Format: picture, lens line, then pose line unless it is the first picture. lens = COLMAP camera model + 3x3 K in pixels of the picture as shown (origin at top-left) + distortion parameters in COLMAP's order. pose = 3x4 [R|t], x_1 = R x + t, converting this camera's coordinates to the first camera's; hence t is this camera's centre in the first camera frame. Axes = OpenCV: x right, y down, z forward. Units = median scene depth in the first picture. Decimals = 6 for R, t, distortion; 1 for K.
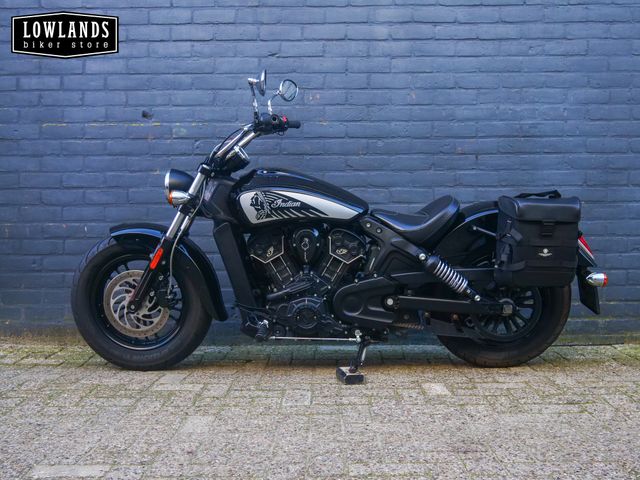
lens RADIAL K [[757.7, 0, 320.0], [0, 757.7, 240.0], [0, 0, 1]] dist [-0.011254, 0.024514]
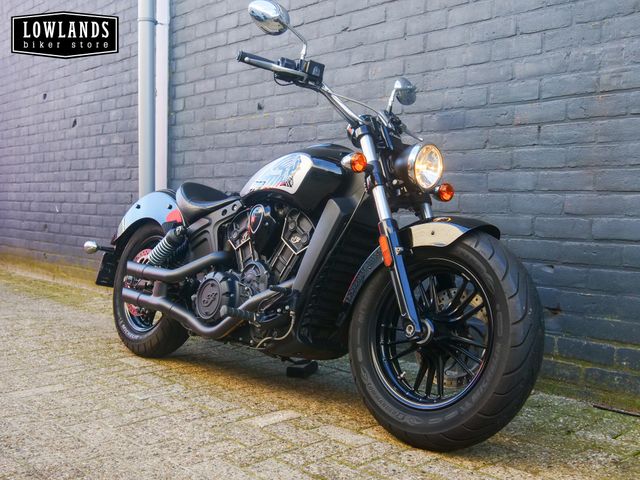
lens RADIAL K [[734.1, 0, 320.0], [0, 734.1, 240.0], [0, 0, 1]] dist [-0.008711, 0.024595]
pose [[0.667504, 0.051918, -0.742794, 0.679540], [-0.038688, 0.998637, 0.035034, -0.023368], [0.743600, 0.005352, 0.668603, 0.443545]]
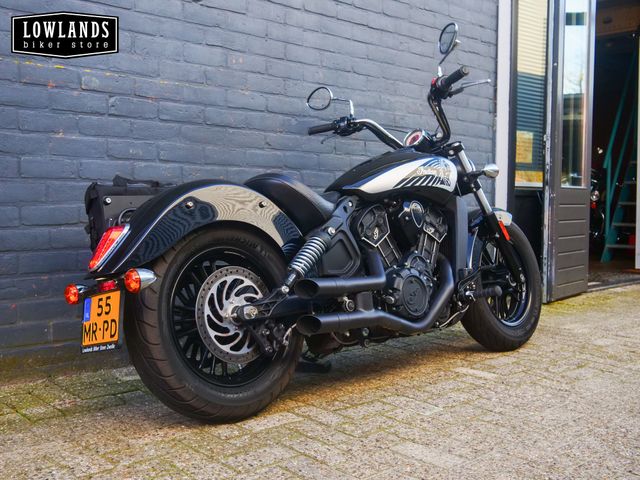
lens RADIAL K [[734.1, 0, 320.0], [0, 734.1, 240.0], [0, 0, 1]] dist [-0.008711, 0.024595]
pose [[0.718984, -0.024863, 0.694582, -0.602105], [0.004955, 0.999518, 0.030649, -0.012441], [-0.695009, -0.018594, 0.718761, 0.385563]]
